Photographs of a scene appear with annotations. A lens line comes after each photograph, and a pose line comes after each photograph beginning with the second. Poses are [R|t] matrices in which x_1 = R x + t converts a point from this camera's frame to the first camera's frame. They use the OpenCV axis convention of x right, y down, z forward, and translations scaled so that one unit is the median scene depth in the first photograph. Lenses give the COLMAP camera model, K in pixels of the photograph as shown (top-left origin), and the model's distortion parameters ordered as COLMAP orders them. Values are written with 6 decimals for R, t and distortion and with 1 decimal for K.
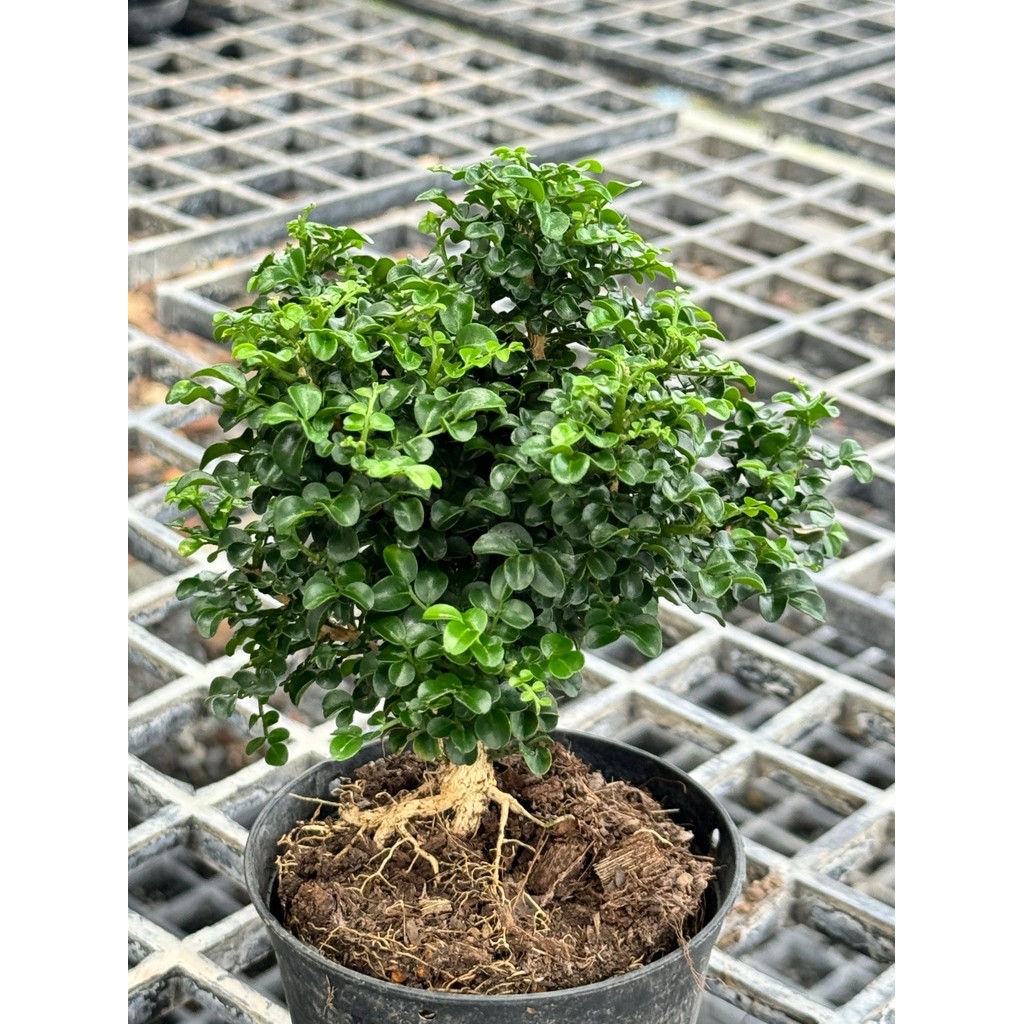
lens RADIAL K [[2361.0, 0, 512.0], [0, 2361.0, 512.0], [0, 0, 1]] dist [0.137964, 0.121474]
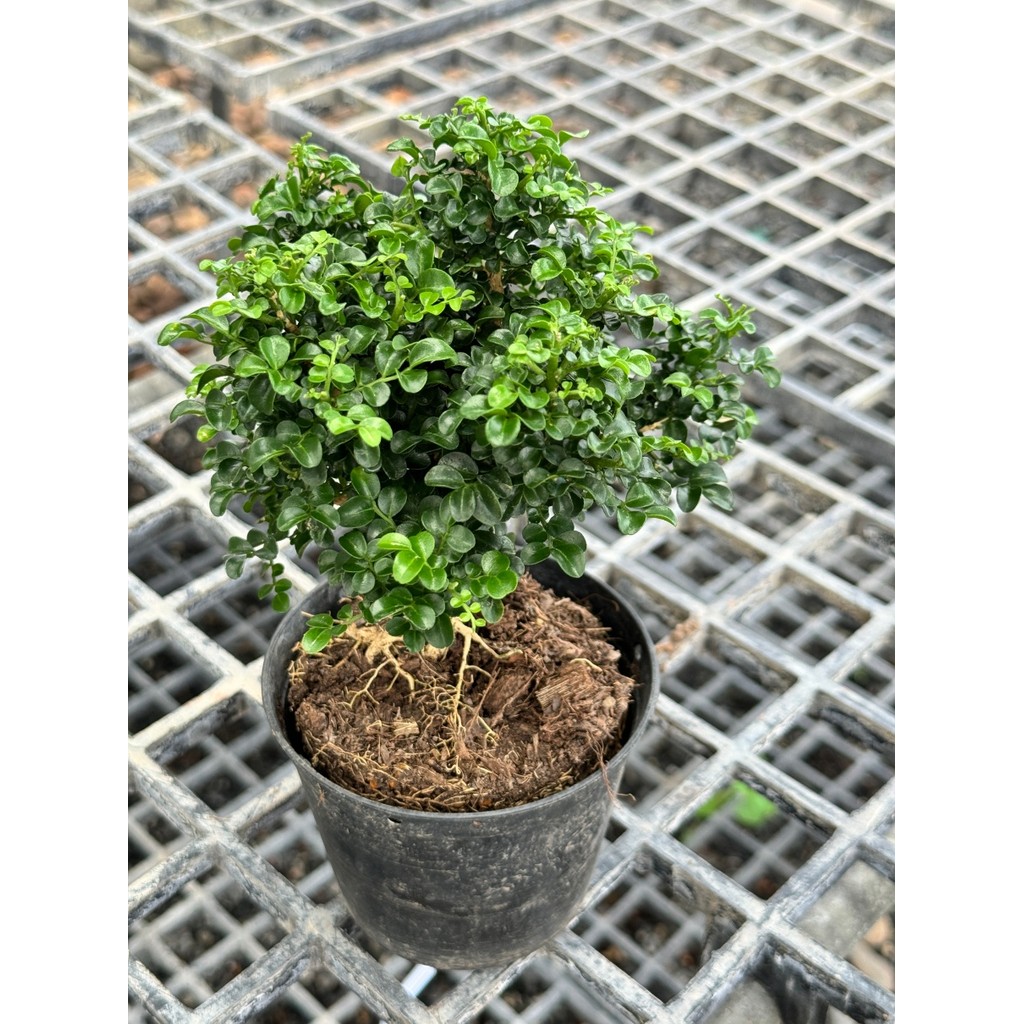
lens RADIAL K [[1471.4, 0, 512.0], [0, 1471.4, 512.0], [0, 0, 1]] dist [0.123819, -0.041543]
pose [[0.999080, 0.027194, -0.033149, 0.045797], [-0.019186, 0.974958, 0.221558, -0.117256], [0.038344, -0.220719, 0.974584, 0.266841]]
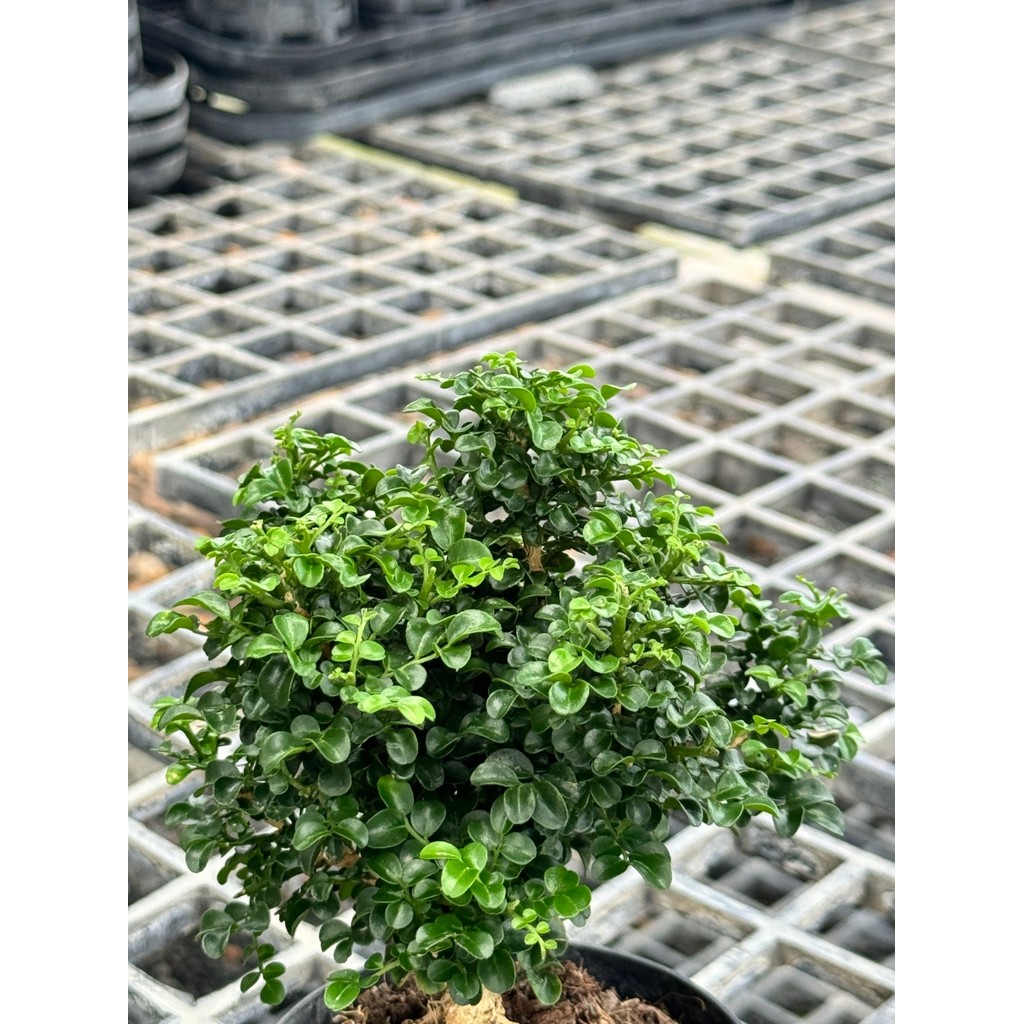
lens RADIAL K [[2361.0, 0, 512.0], [0, 2361.0, 512.0], [0, 0, 1]] dist [0.137964, 0.121474]
pose [[0.999586, -0.028158, -0.005901, 0.008004], [0.027836, 0.998415, -0.048913, -0.040817], [0.007269, 0.048728, 0.998786, 0.036787]]
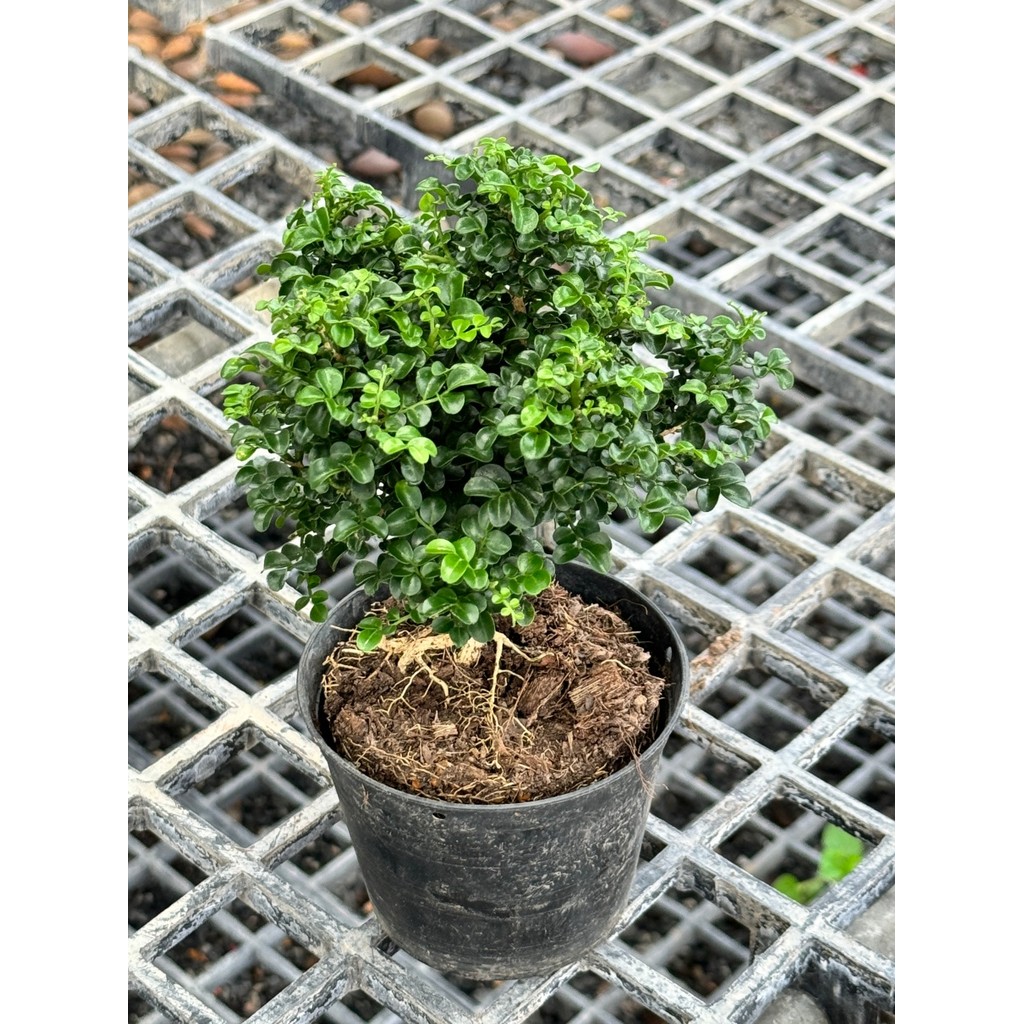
lens RADIAL K [[2361.0, 0, 512.0], [0, 2361.0, 512.0], [0, 0, 1]] dist [0.137964, 0.121474]
pose [[0.999575, -0.009028, -0.027701, 0.040798], [0.014787, 0.976425, 0.215348, -0.225374], [0.025104, -0.215666, 0.976144, -0.231177]]
